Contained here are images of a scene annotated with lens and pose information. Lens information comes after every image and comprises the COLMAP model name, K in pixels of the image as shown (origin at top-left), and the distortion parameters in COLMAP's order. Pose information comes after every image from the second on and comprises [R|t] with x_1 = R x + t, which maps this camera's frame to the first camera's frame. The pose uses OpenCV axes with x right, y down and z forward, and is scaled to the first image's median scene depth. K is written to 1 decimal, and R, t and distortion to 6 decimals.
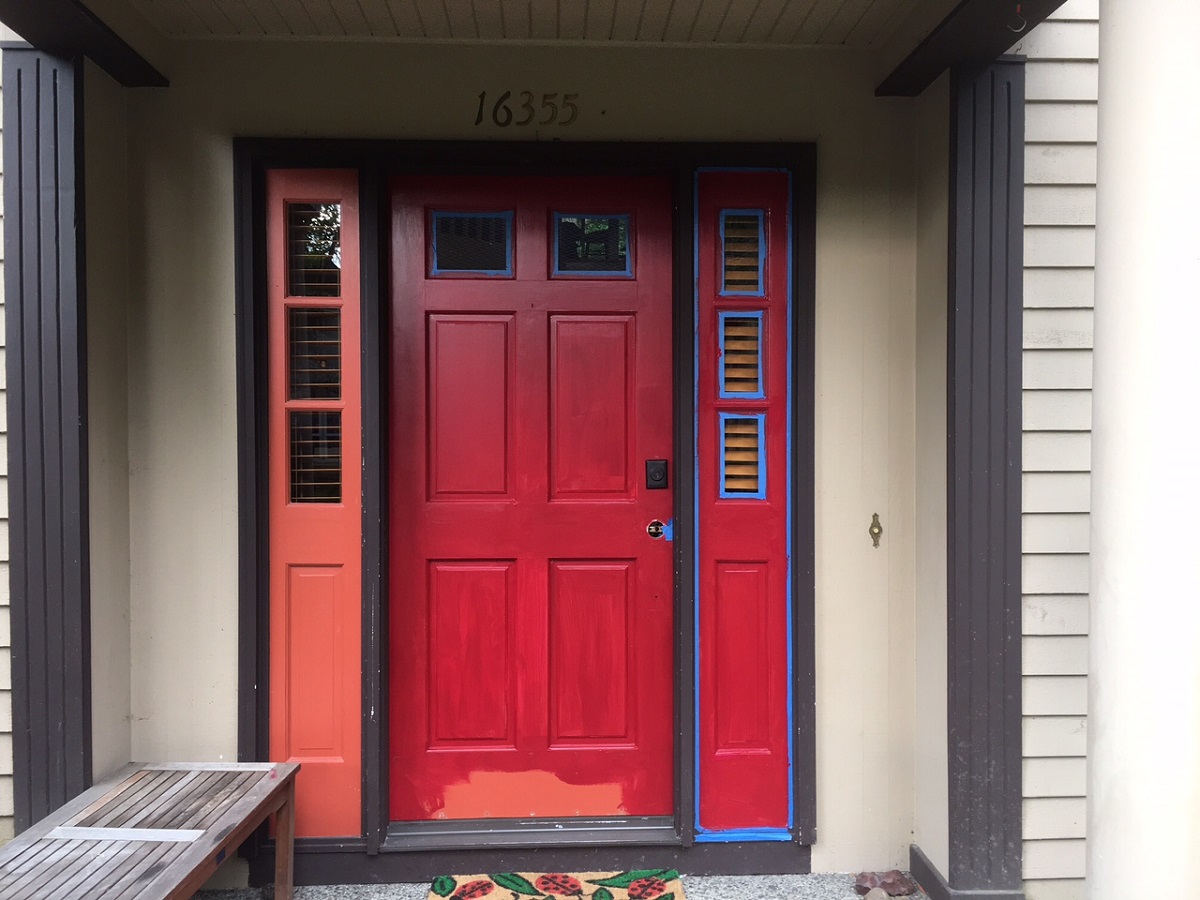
lens RADIAL K [[1053.7, 0, 606.1], [0, 1053.7, 431.6], [0, 0, 1]] dist [0.080884, -0.101670]
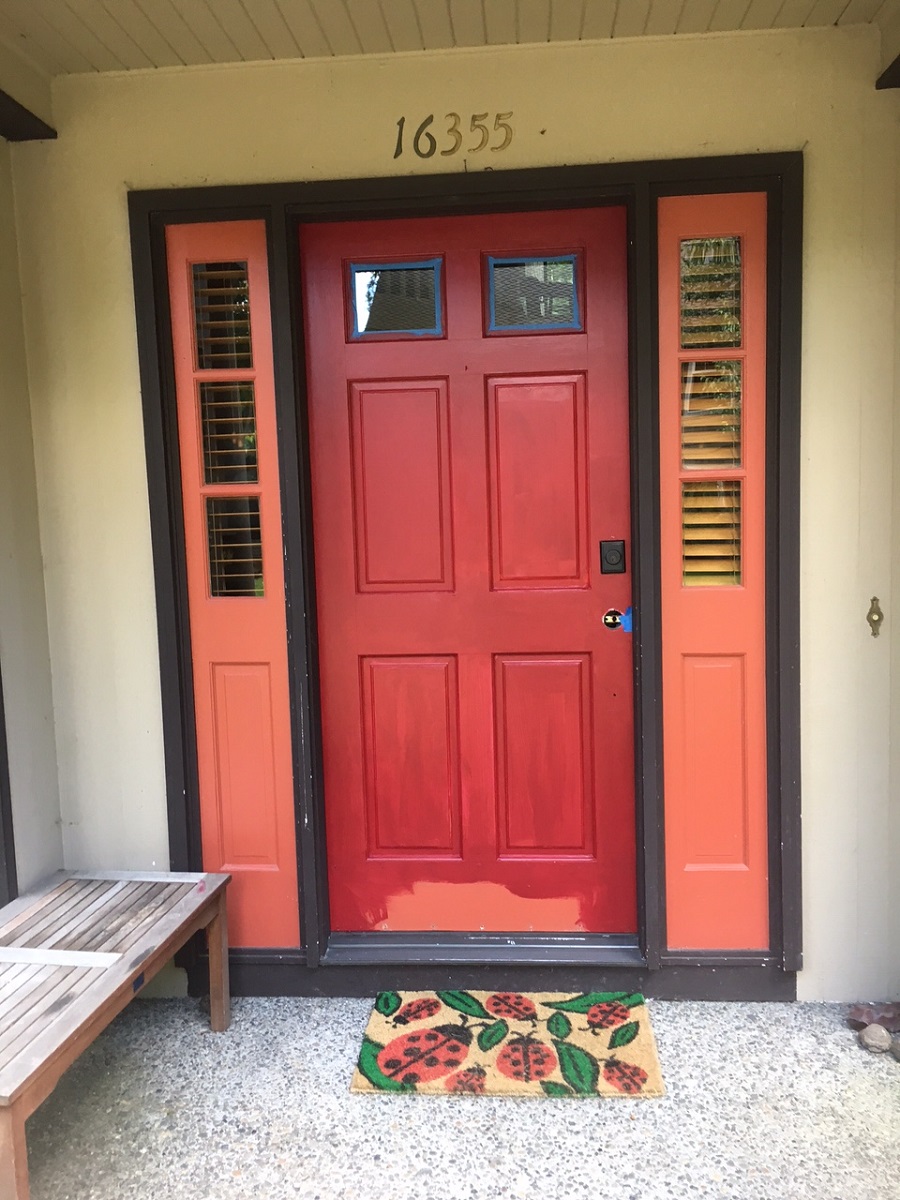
lens RADIAL K [[1053.7, 0, 446.9], [0, 1053.7, 588.3], [0, 0, 1]] dist [0.080884, -0.101670]
pose [[0.992007, -0.017783, -0.124920, 0.021271], [0.028099, 0.996293, 0.081306, -0.009256], [0.123011, -0.084166, 0.988830, 0.116817]]
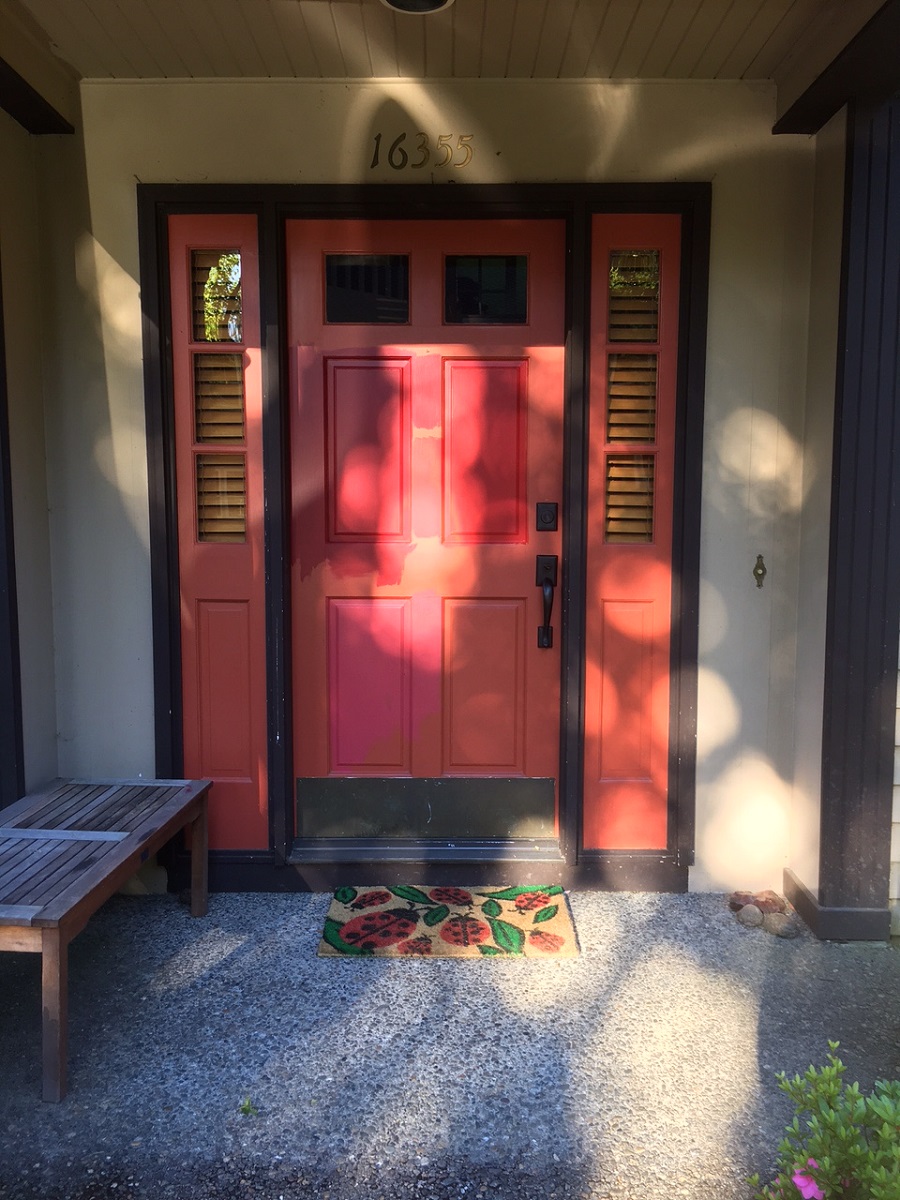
lens RADIAL K [[1053.7, 0, 448.9], [0, 1053.7, 590.1], [0, 0, 1]] dist [0.080884, -0.101670]
pose [[0.998917, 0.007711, -0.045885, 0.000337], [-0.003724, 0.996258, 0.086349, 0.023690], [0.046379, -0.086085, 0.995208, -0.041025]]
